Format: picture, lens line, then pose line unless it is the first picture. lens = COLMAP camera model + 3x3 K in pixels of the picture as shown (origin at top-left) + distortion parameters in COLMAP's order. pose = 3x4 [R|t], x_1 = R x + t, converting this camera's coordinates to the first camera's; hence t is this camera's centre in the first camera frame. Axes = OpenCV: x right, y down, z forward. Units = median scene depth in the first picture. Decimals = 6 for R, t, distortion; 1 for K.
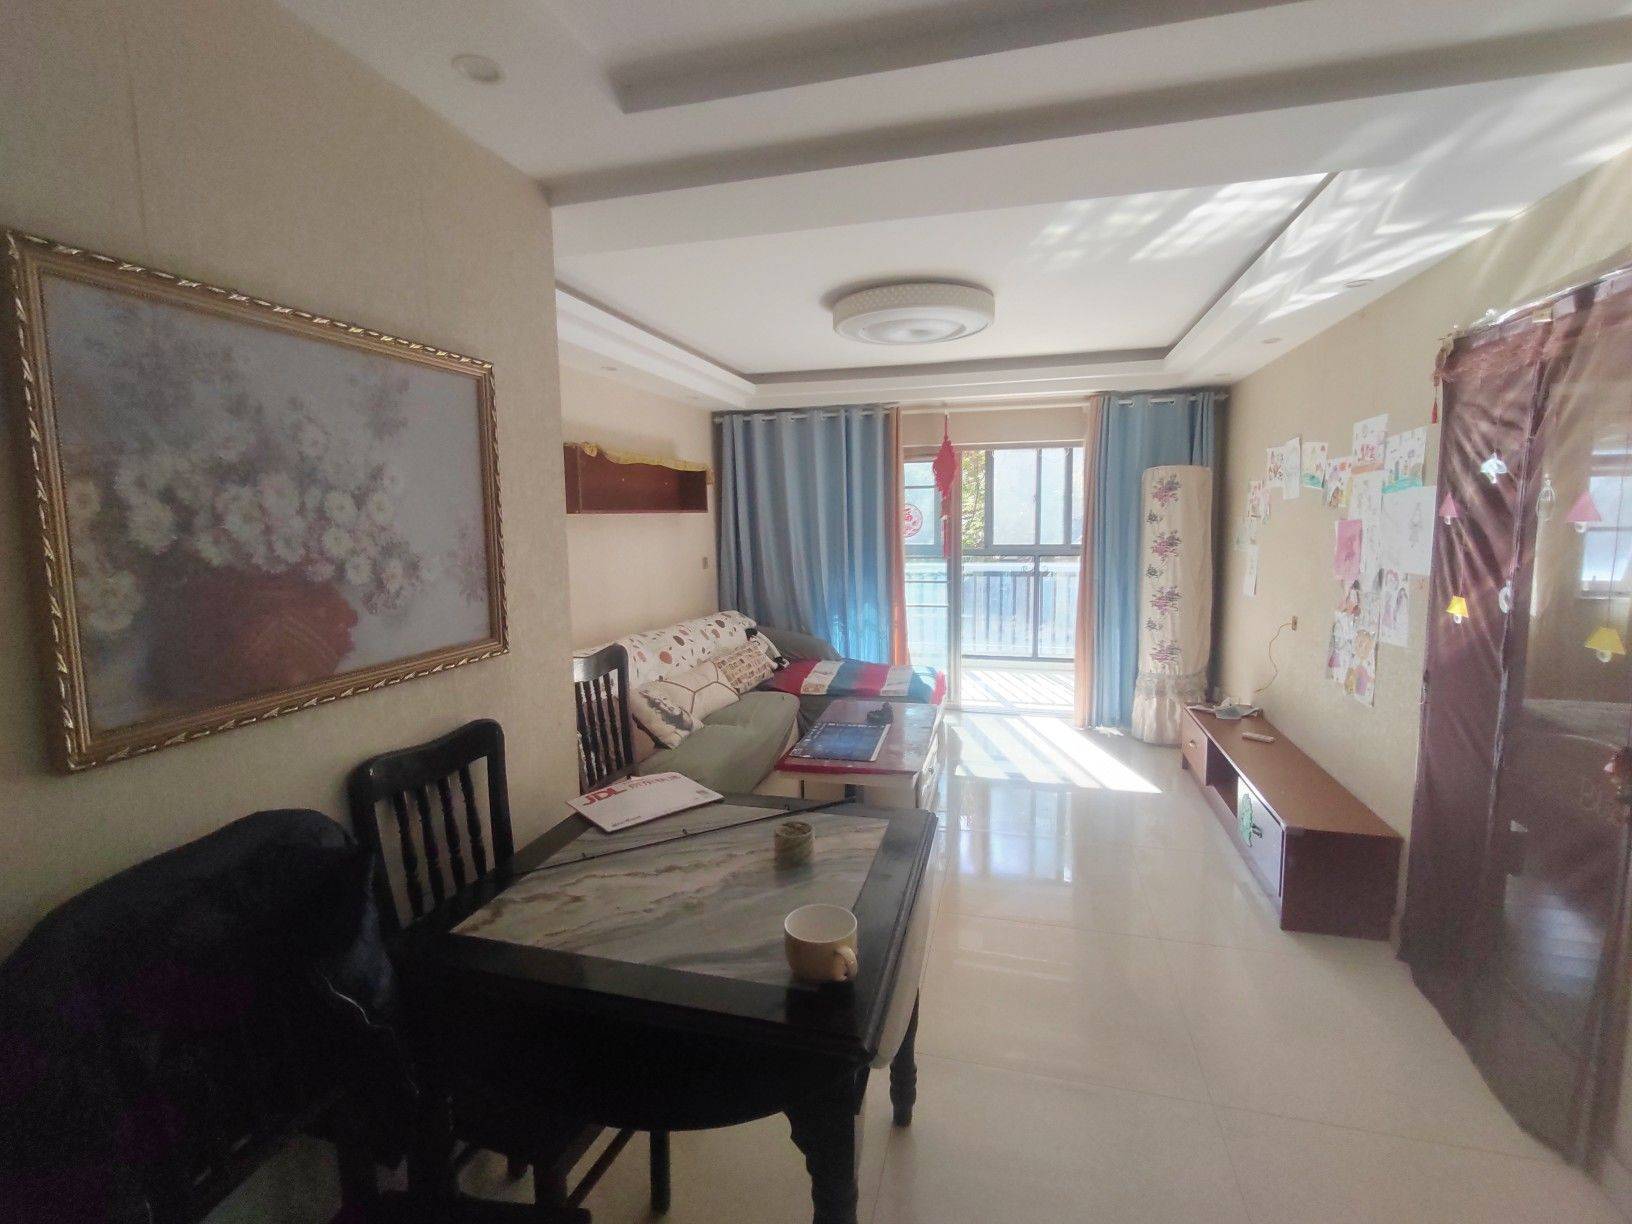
lens RADIAL K [[756.7, 0, 814.3], [0, 756.7, 594.6], [0, 0, 1]] dist [0.001906, 0.000420]
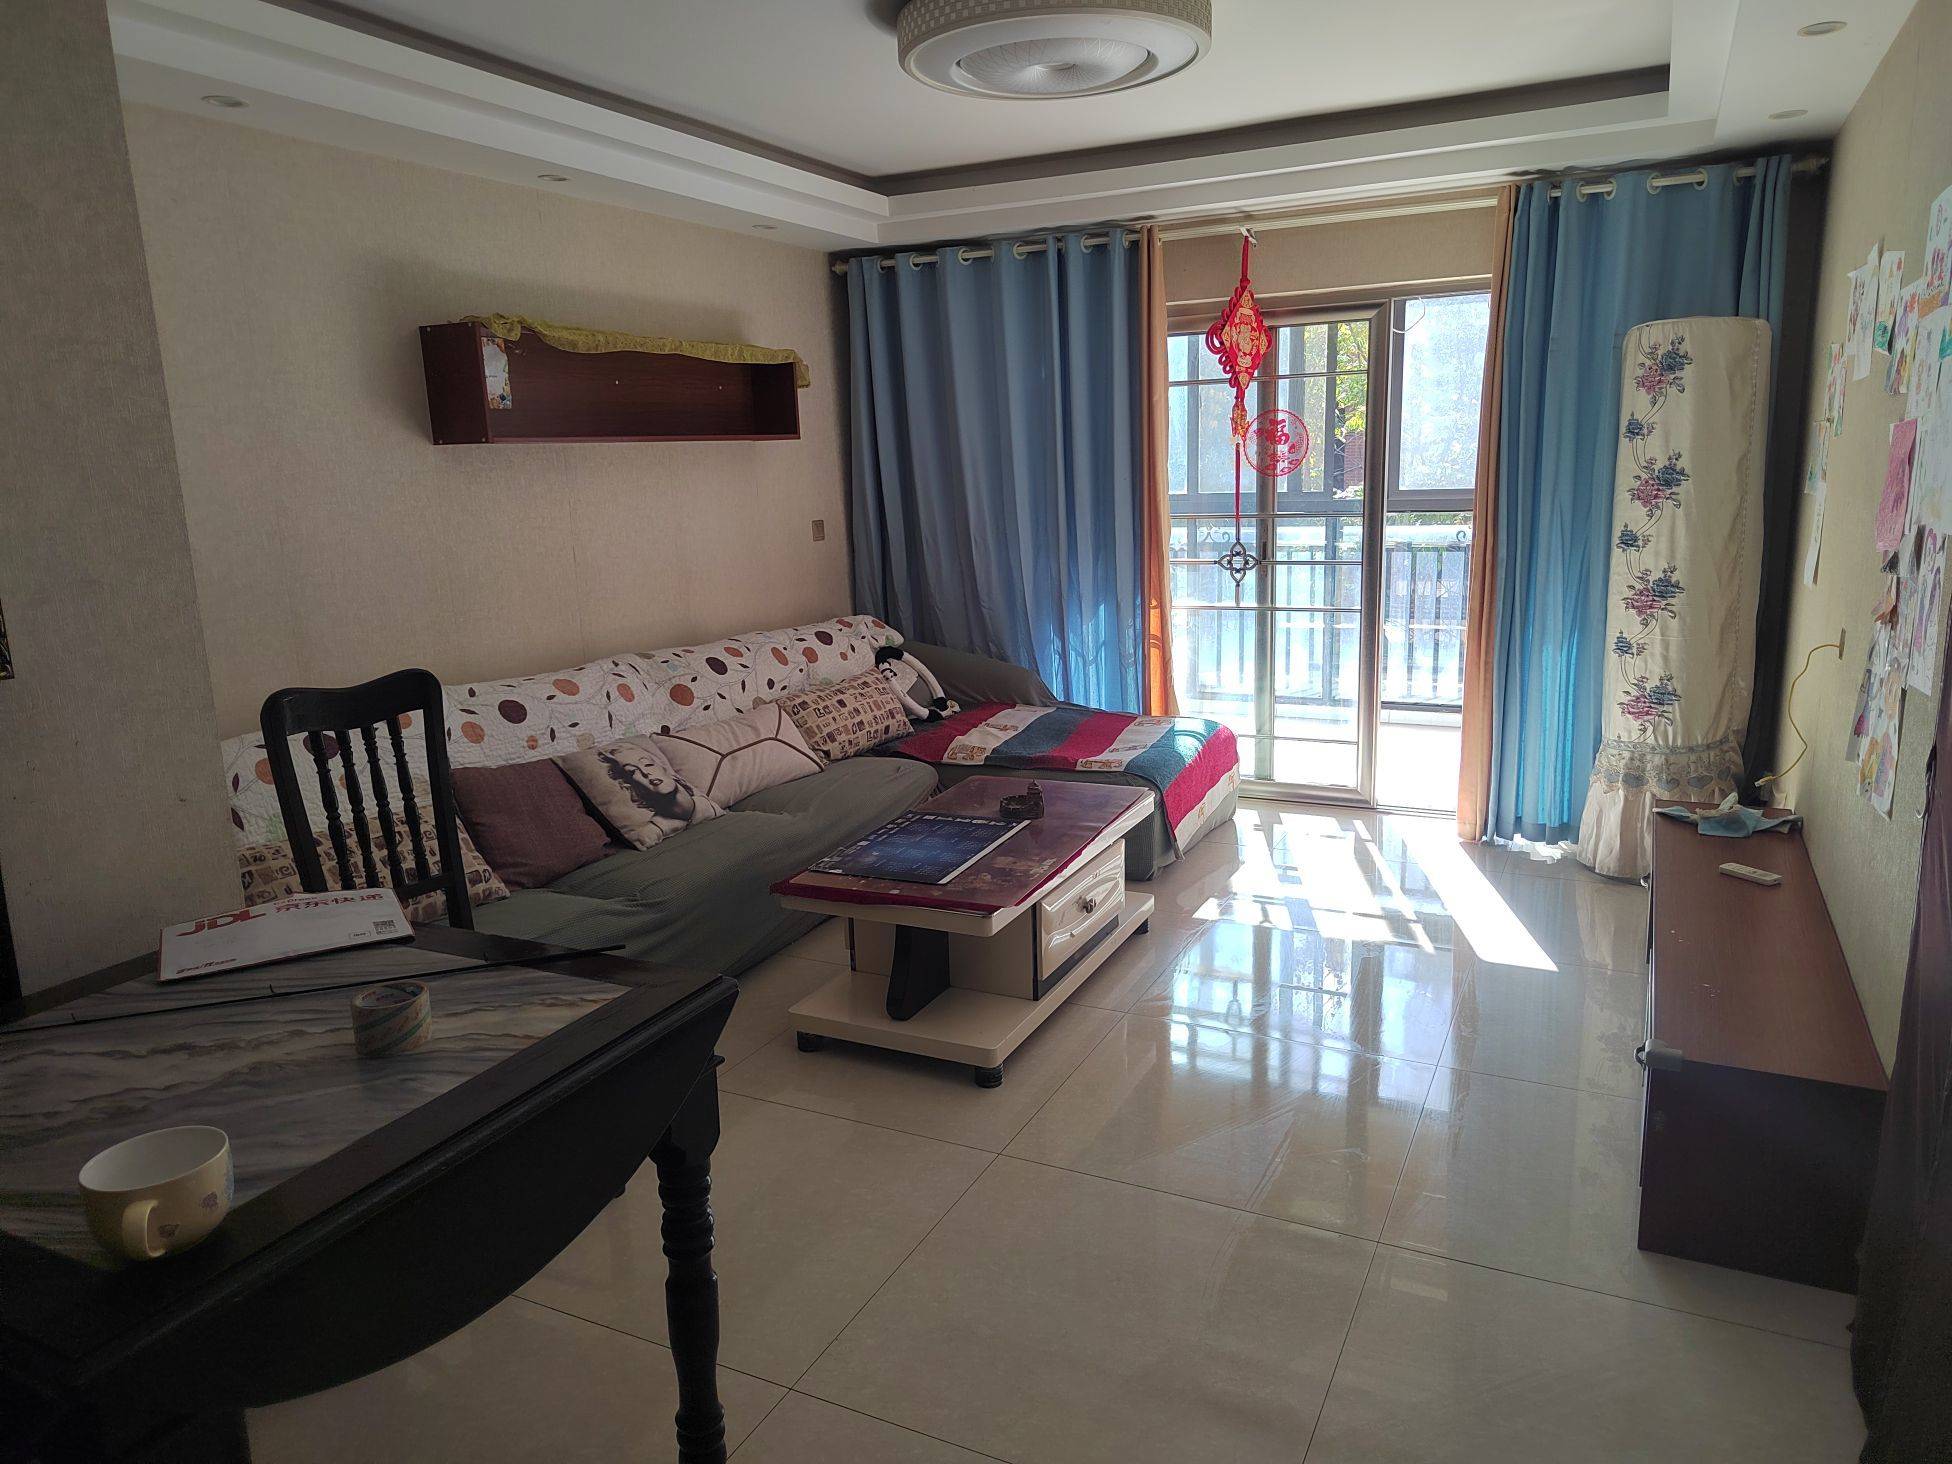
lens RADIAL K [[1331.7, 0, 977.0], [0, 1331.7, 722.6], [0, 0, 1]] dist [0.041331, -0.017924]
pose [[0.981386, 0.020307, -0.190971, 0.193807], [-0.001090, 0.994967, 0.100198, 0.001925], [0.192045, -0.098125, 0.976468, 0.039229]]
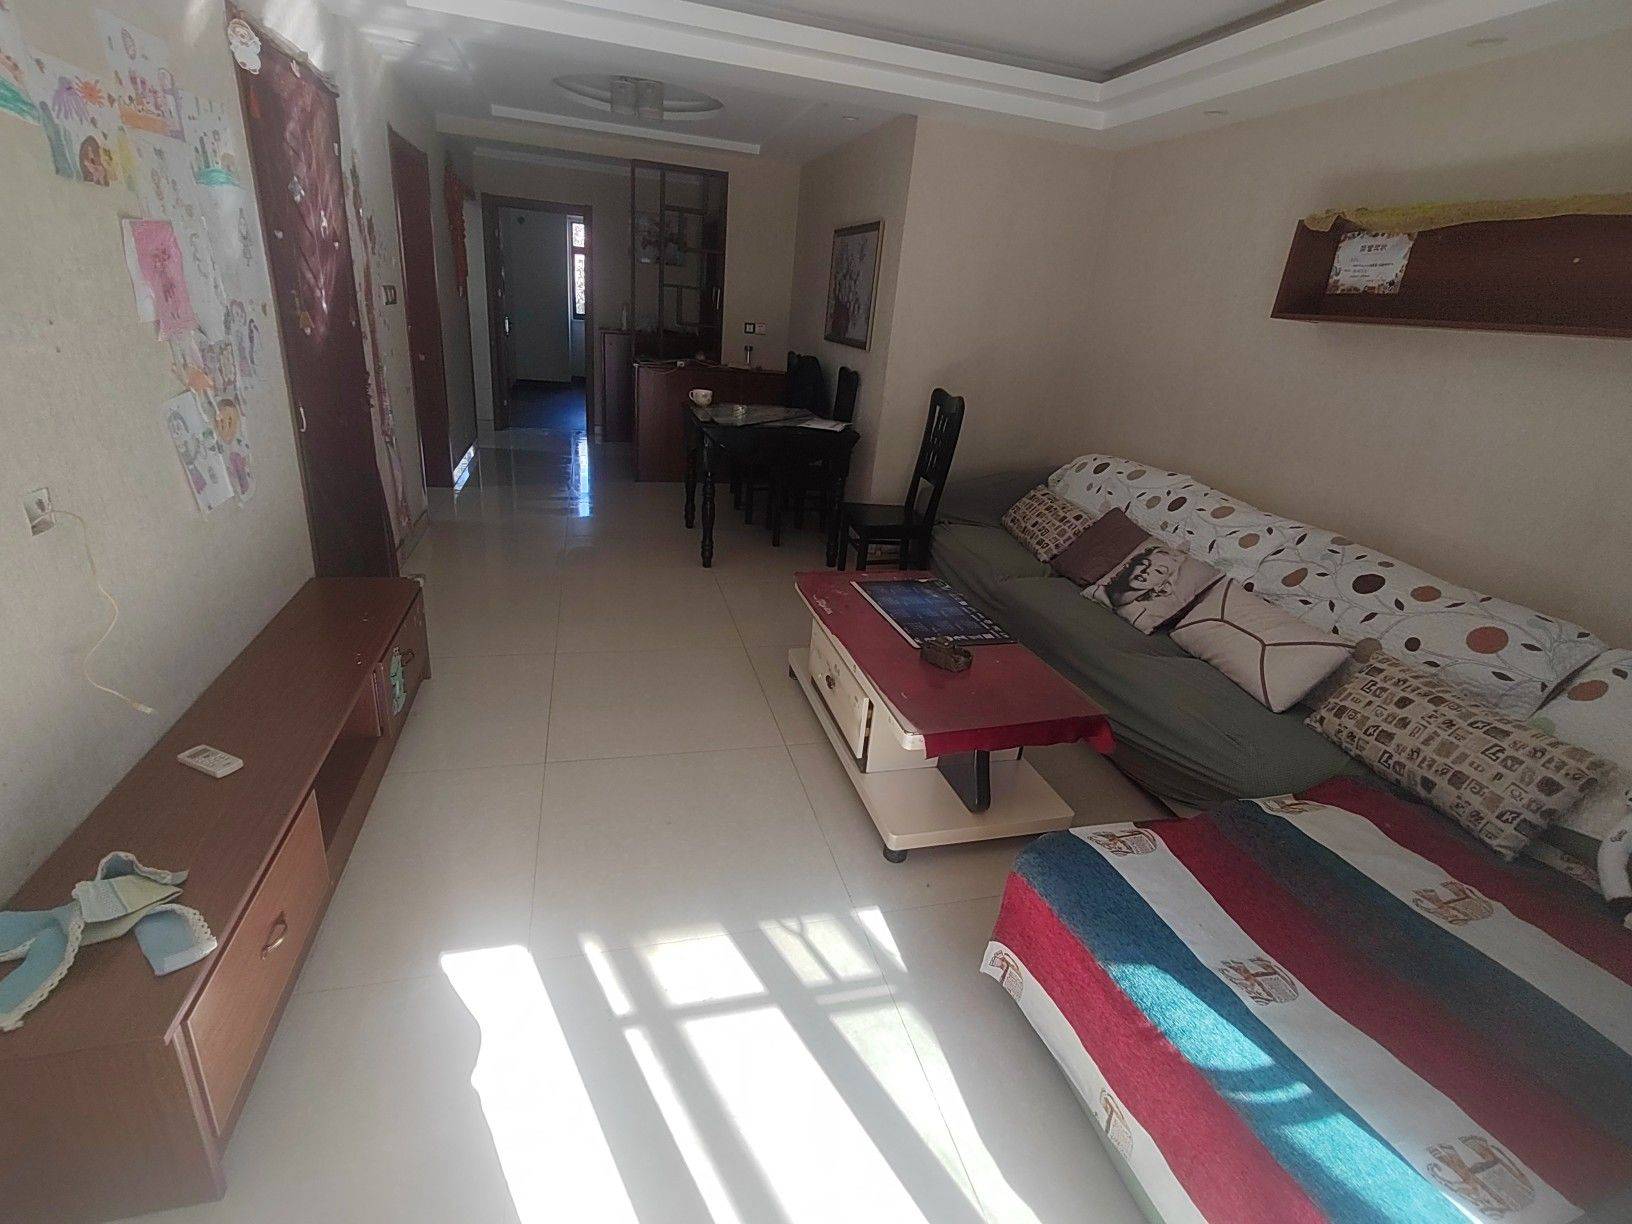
lens RADIAL K [[756.7, 0, 820.2], [0, 756.7, 595.8], [0, 0, 1]] dist [0.001906, 0.000420]
pose [[-0.853339, 0.125998, -0.505902, 0.376437], [-0.134763, 0.884072, 0.447499, -0.105486], [0.503638, 0.450046, -0.737433, 1.105820]]
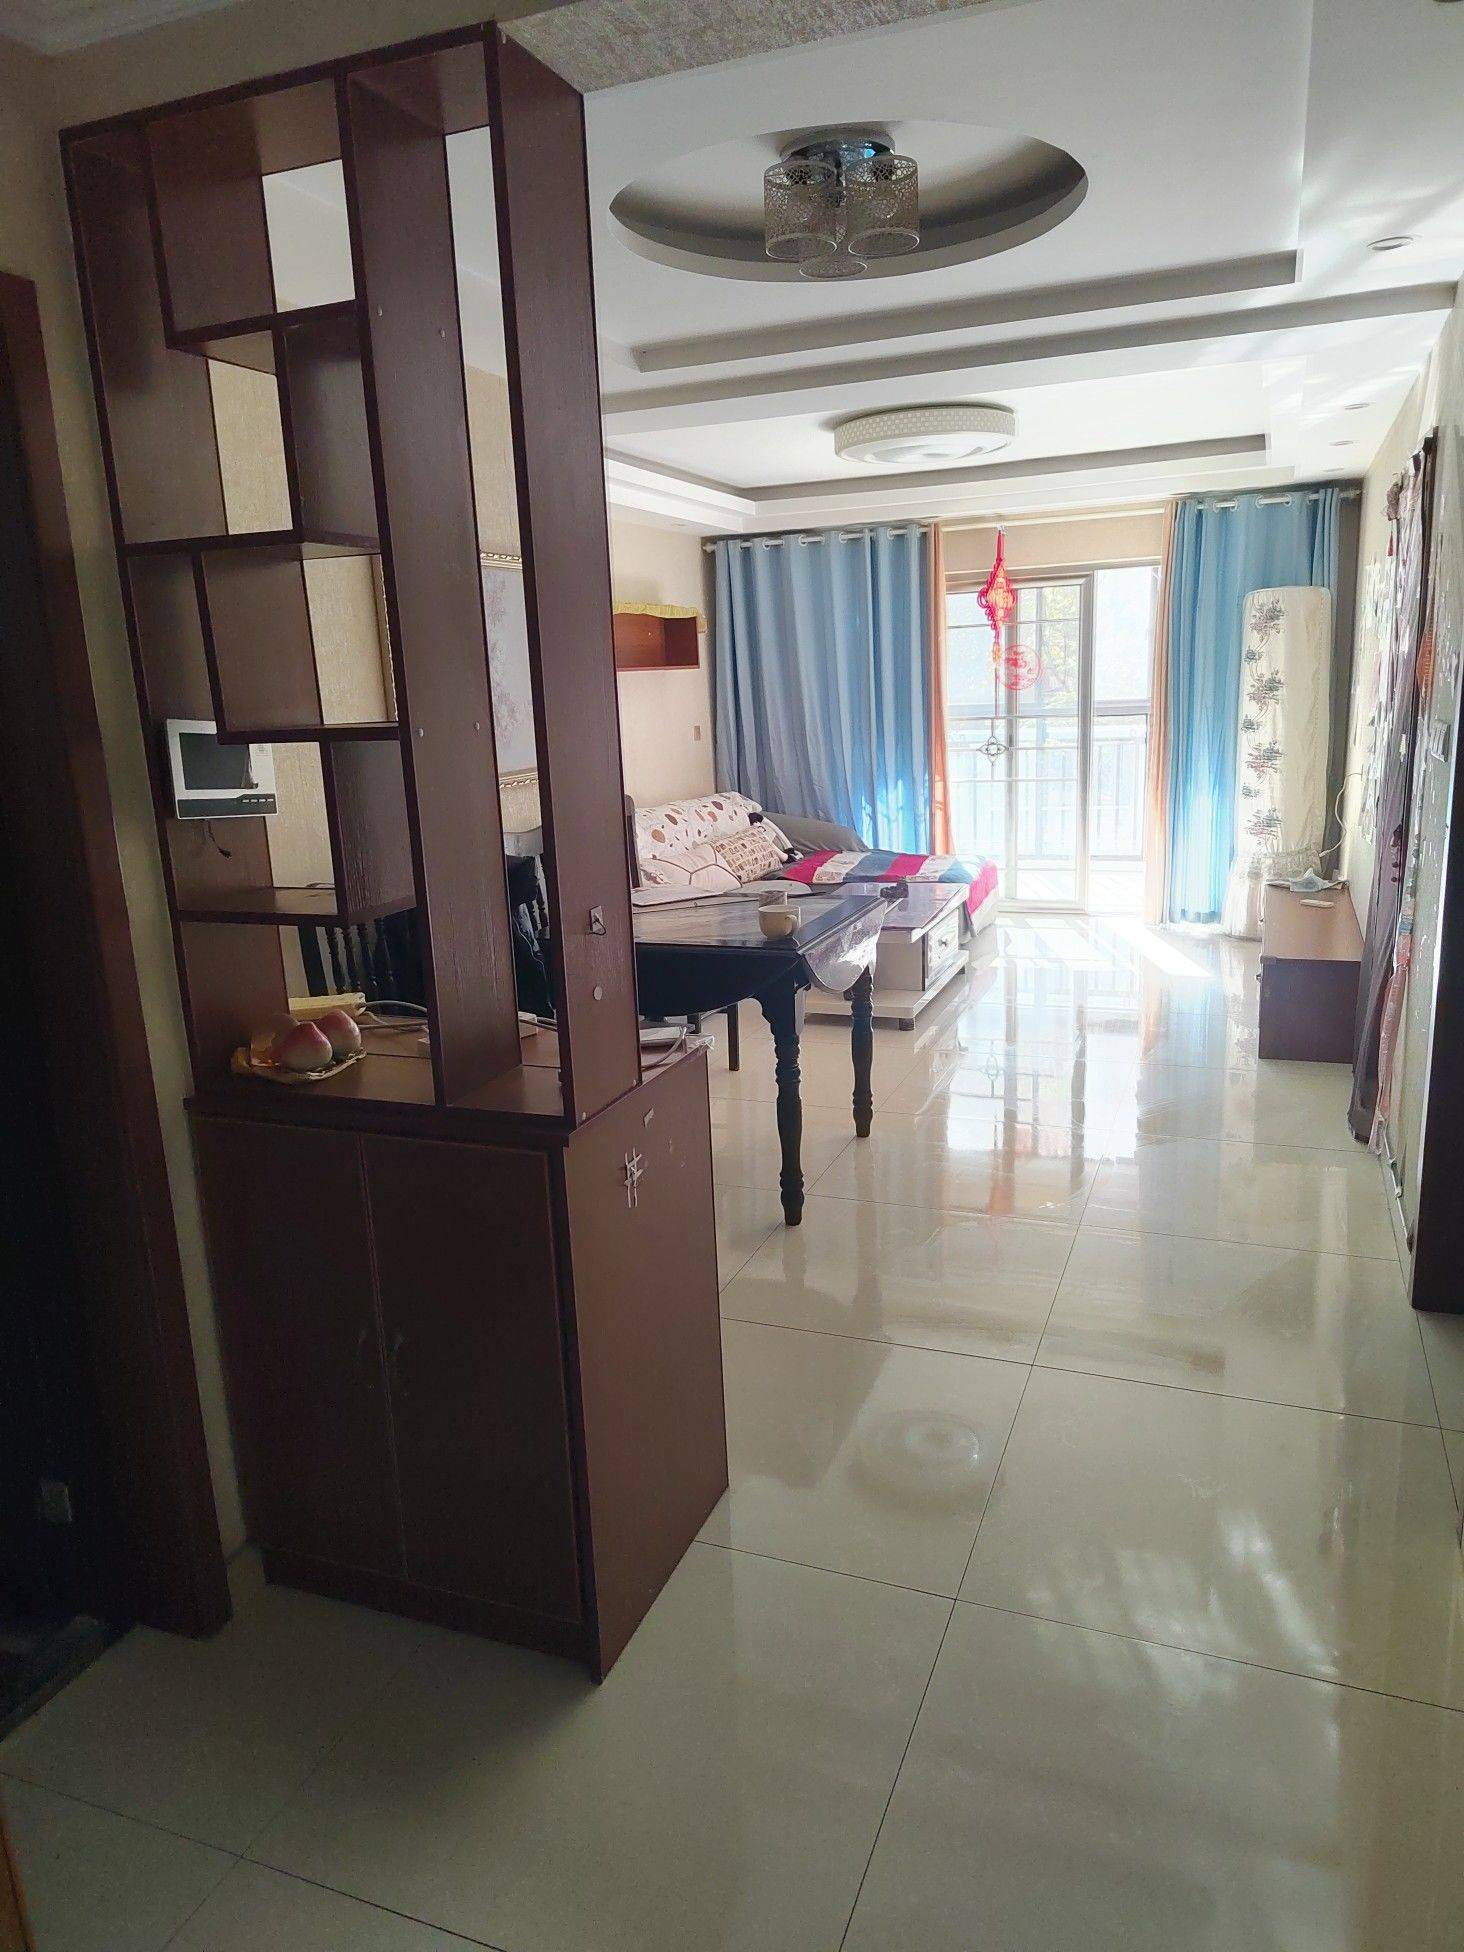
lens RADIAL K [[1331.7, 0, 726.5], [0, 1331.7, 980.7], [0, 0, 1]] dist [0.041331, -0.017924]
pose [[0.993041, -0.004267, -0.117694, 0.060522], [0.018687, 0.992393, 0.121688, 0.055357], [0.116279, -0.123040, 0.985566, -0.497307]]
